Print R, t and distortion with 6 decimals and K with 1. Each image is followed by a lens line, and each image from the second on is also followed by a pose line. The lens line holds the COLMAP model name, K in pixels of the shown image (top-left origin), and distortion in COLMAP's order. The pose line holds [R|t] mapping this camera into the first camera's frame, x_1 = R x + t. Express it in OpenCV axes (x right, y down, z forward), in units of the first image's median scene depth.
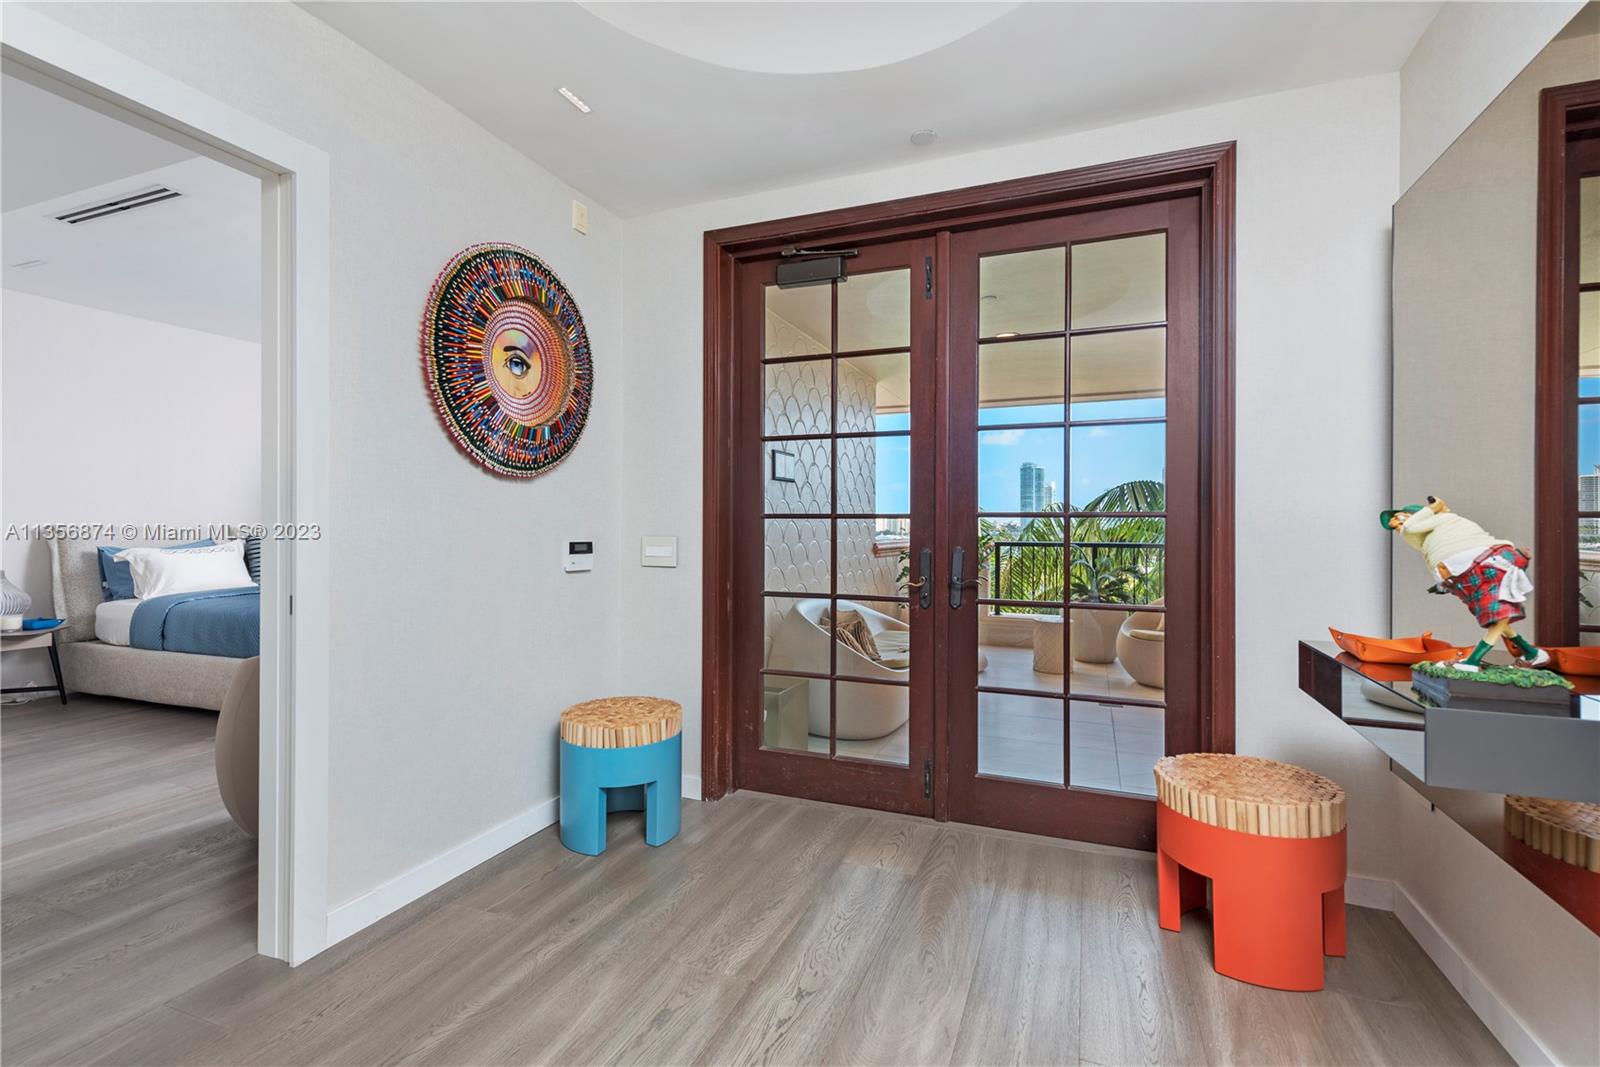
lens RADIAL K [[720.9, 0, 799.1], [0, 720.9, 525.9], [0, 0, 1]] dist [0.000749, -0.000512]
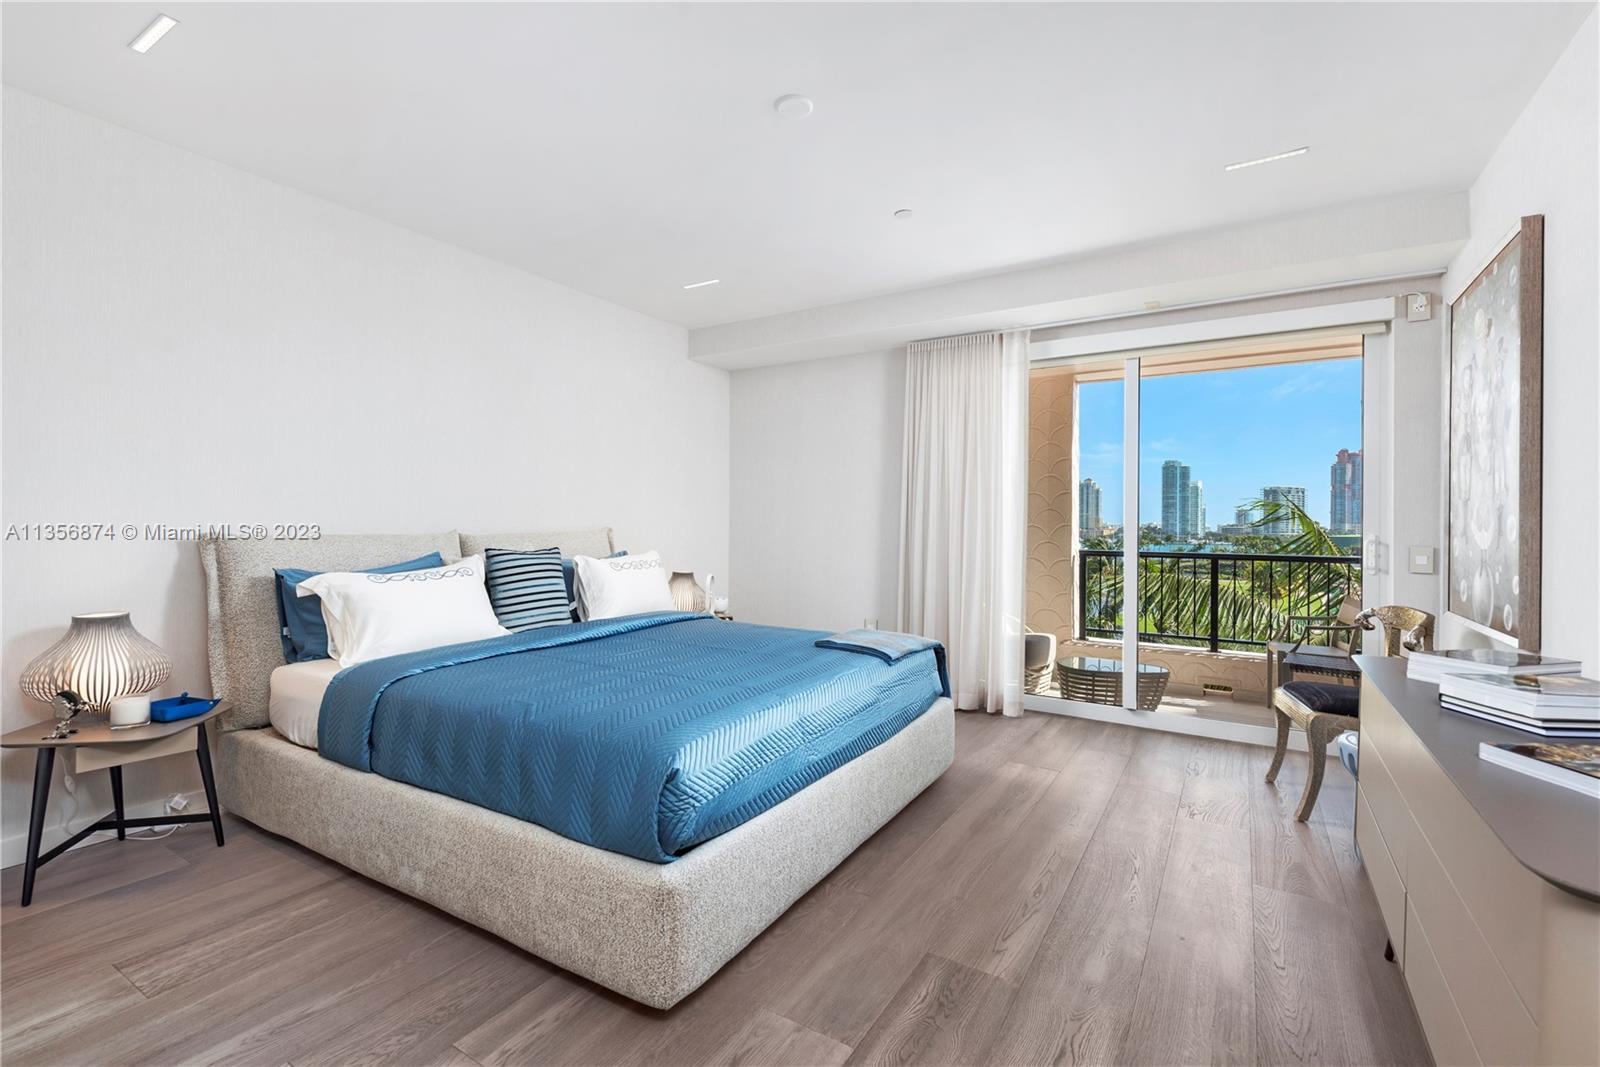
lens RADIAL K [[720.9, 0, 799.3], [0, 720.9, 533.6], [0, 0, 1]] dist [0.000749, -0.000512]
pose [[0.982618, 0.005379, -0.185564, -0.445670], [-0.004600, 0.999979, 0.004631, -0.004962], [0.185585, -0.003697, 0.982621, 0.504610]]
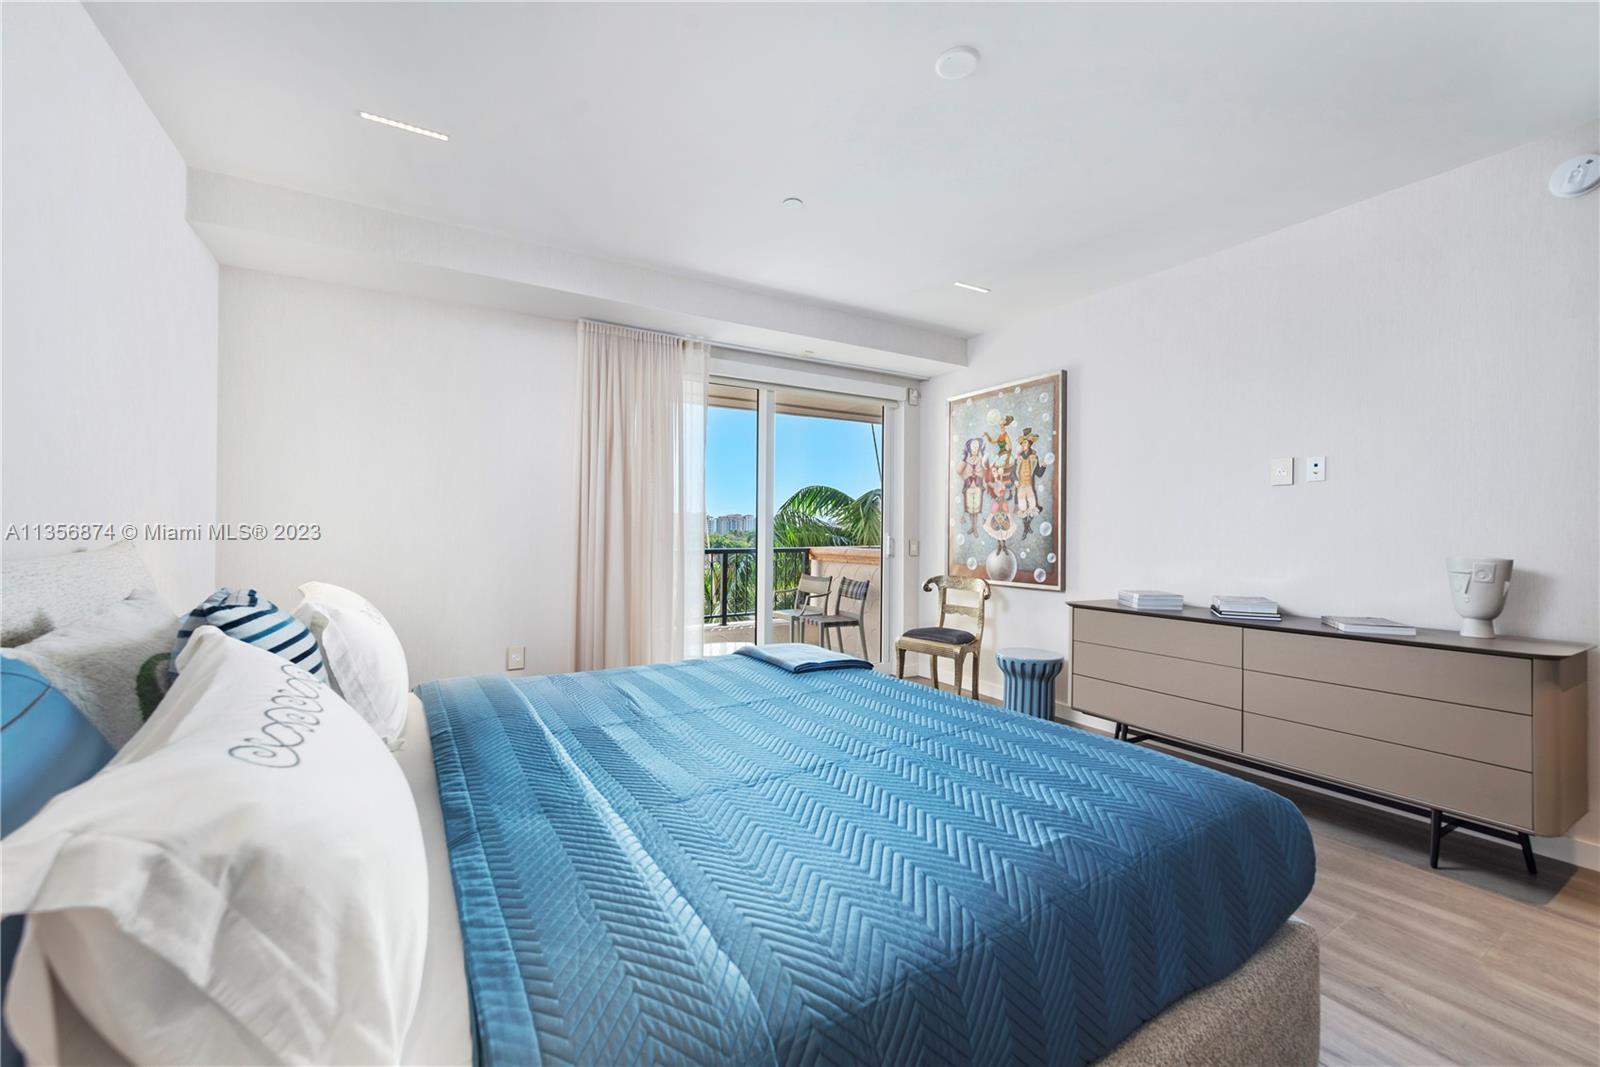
lens RADIAL K [[631.5, 0, 795.2], [0, 631.5, 527.3], [0, 0, 1]] dist [-0.000839, -0.000878]
pose [[0.604544, -0.001111, 0.796571, -0.927945], [0.004311, 0.999989, -0.001877, -0.011322], [-0.796560, 0.004569, 0.604542, 0.843639]]
